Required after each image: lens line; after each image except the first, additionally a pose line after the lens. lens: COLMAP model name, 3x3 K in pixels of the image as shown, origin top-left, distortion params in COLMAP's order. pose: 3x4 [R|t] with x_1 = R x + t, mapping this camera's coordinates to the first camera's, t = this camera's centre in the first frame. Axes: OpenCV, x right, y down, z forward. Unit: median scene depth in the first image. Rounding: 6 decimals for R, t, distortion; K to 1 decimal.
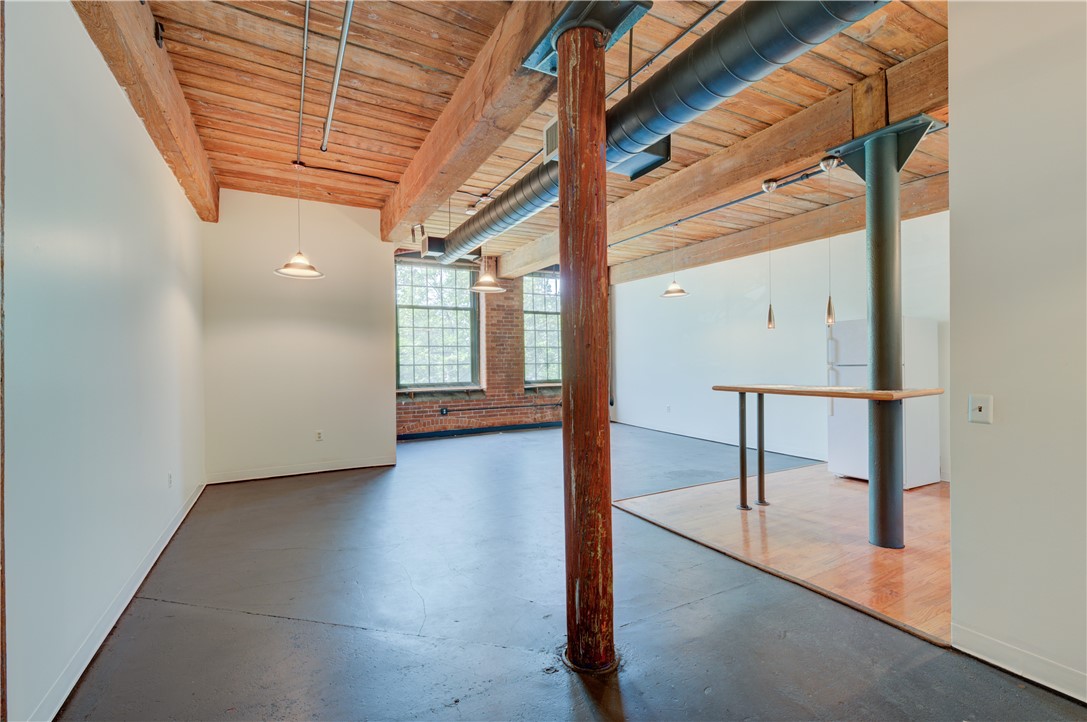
lens RADIAL K [[481.2, 0, 541.5], [0, 481.2, 363.9], [0, 0, 1]] dist [-0.000206, -0.000781]
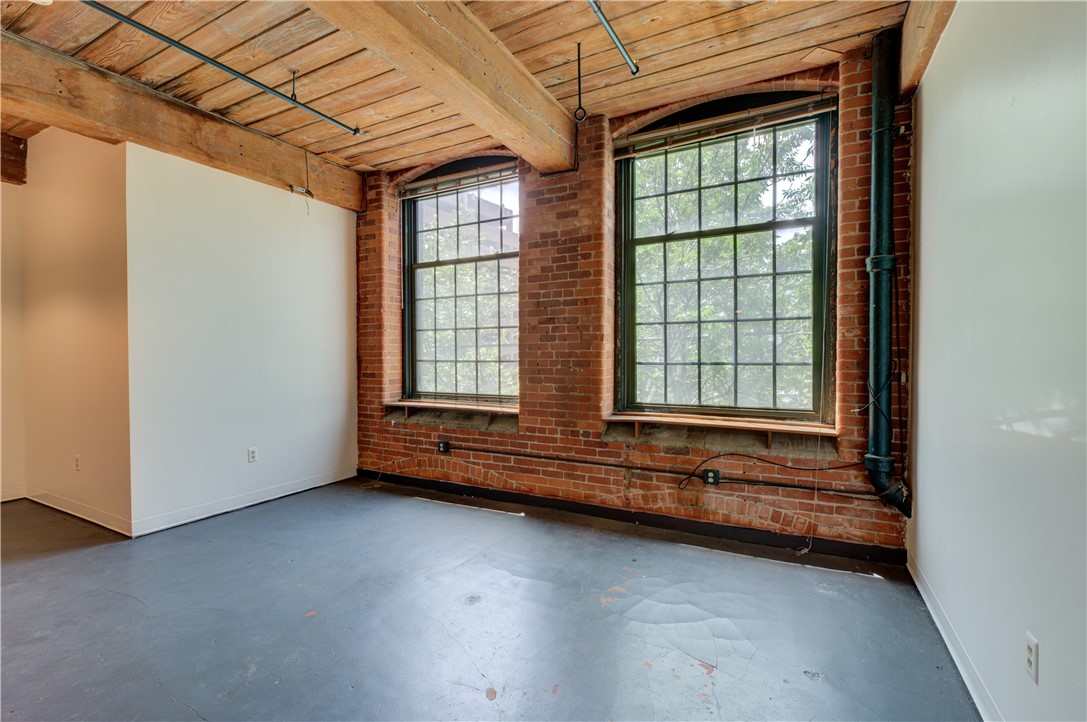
lens RADIAL K [[481.2, 0, 539.4], [0, 481.2, 362.0], [0, 0, 1]] dist [-0.000206, -0.000781]
pose [[0.548813, 0.019064, -0.835728, 0.293979], [-0.012742, 0.999815, 0.014439, -0.006596], [0.835848, 0.002725, 0.548954, 0.742208]]
